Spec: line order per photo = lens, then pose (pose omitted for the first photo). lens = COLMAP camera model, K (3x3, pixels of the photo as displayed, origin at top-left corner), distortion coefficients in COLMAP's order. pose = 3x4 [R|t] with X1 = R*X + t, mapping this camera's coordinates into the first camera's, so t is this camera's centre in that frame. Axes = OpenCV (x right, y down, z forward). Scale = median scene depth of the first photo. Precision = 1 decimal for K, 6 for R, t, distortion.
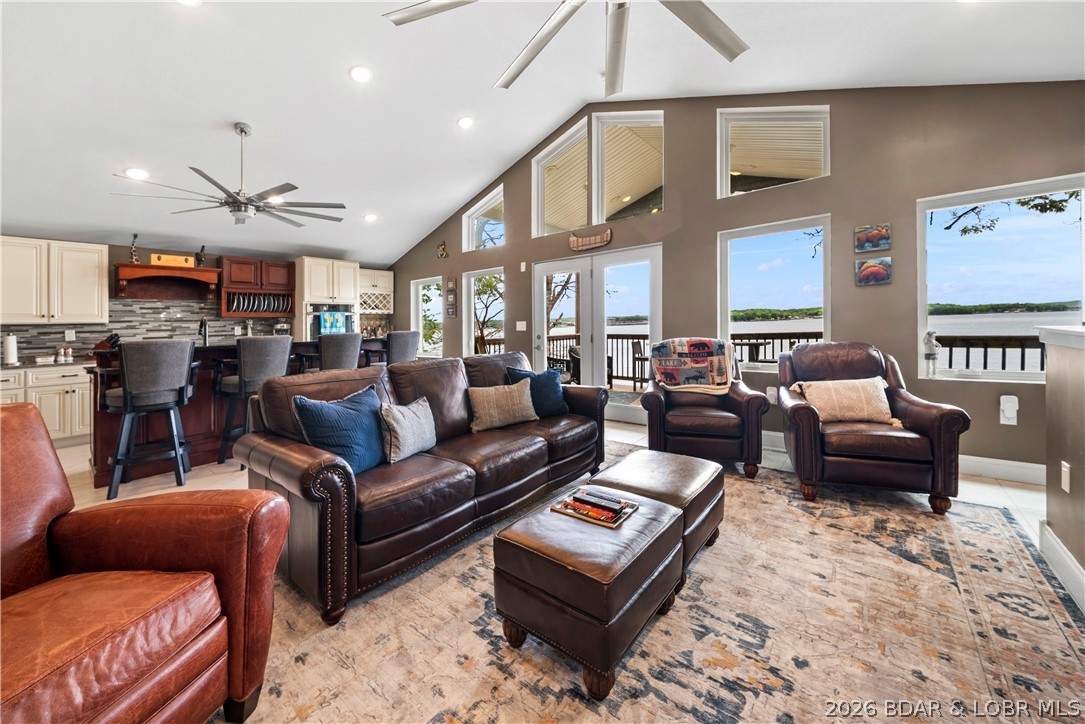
lens RADIAL K [[405.3, 0, 539.6], [0, 405.3, 321.9], [0, 0, 1]] dist [0.001914, -0.004598]
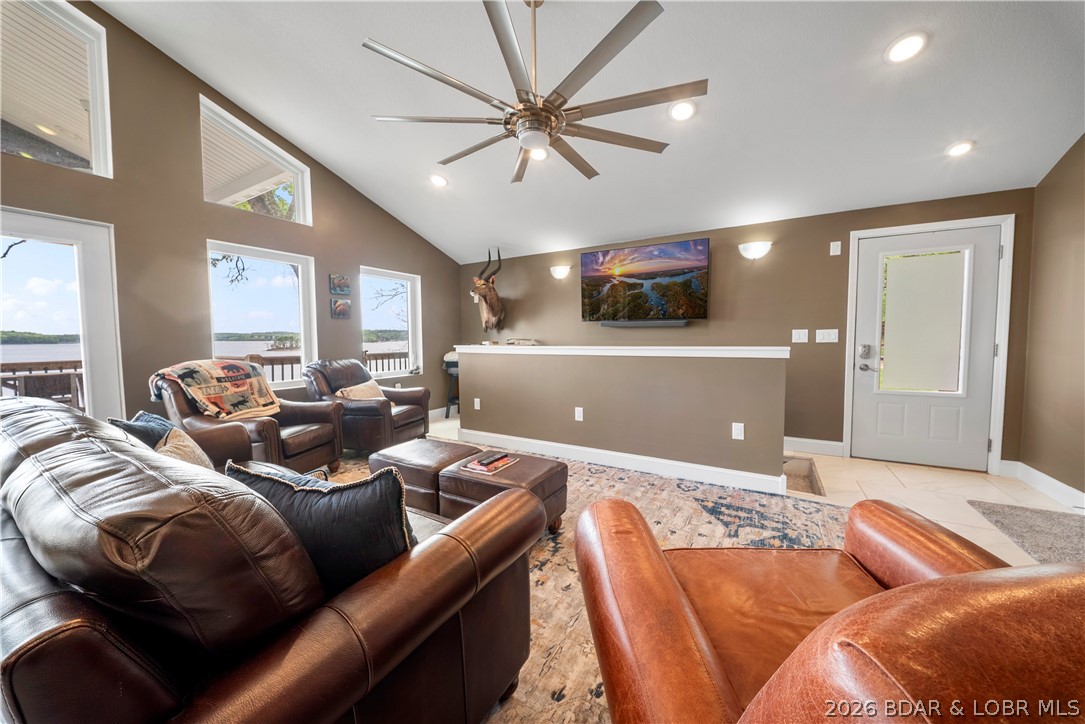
lens RADIAL K [[381.7, 0, 542.5], [0, 381.7, 362.0], [0, 0, 1]] dist [0.008831, -0.009196]
pose [[-0.160356, -0.027996, 0.986662, -0.453385], [0.002361, 0.999584, 0.028746, 0.019064], [-0.987056, 0.006939, -0.160223, 0.379116]]
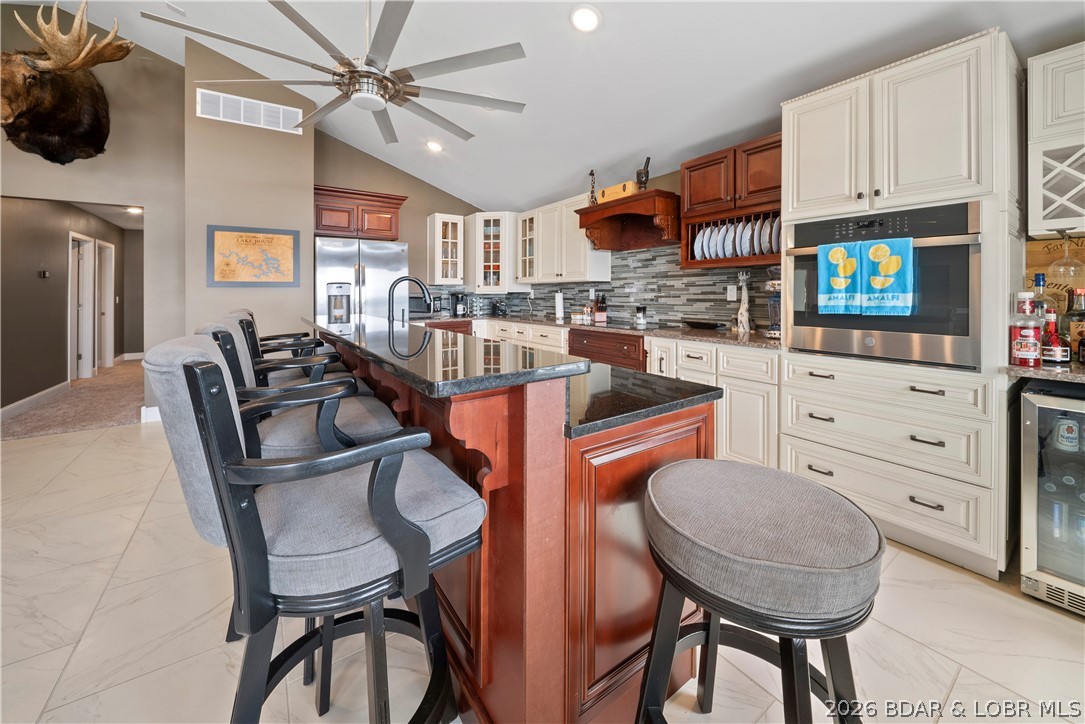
lens RADIAL K [[406.7, 0, 541.5], [0, 406.7, 290.0], [0, 0, 1]] dist [-0.000926, -0.000197]
pose [[-0.274220, 0.026938, -0.961290, -0.210417], [0.022732, 0.999510, 0.021524, 0.000975], [0.961398, -0.015950, -0.274698, 1.229412]]
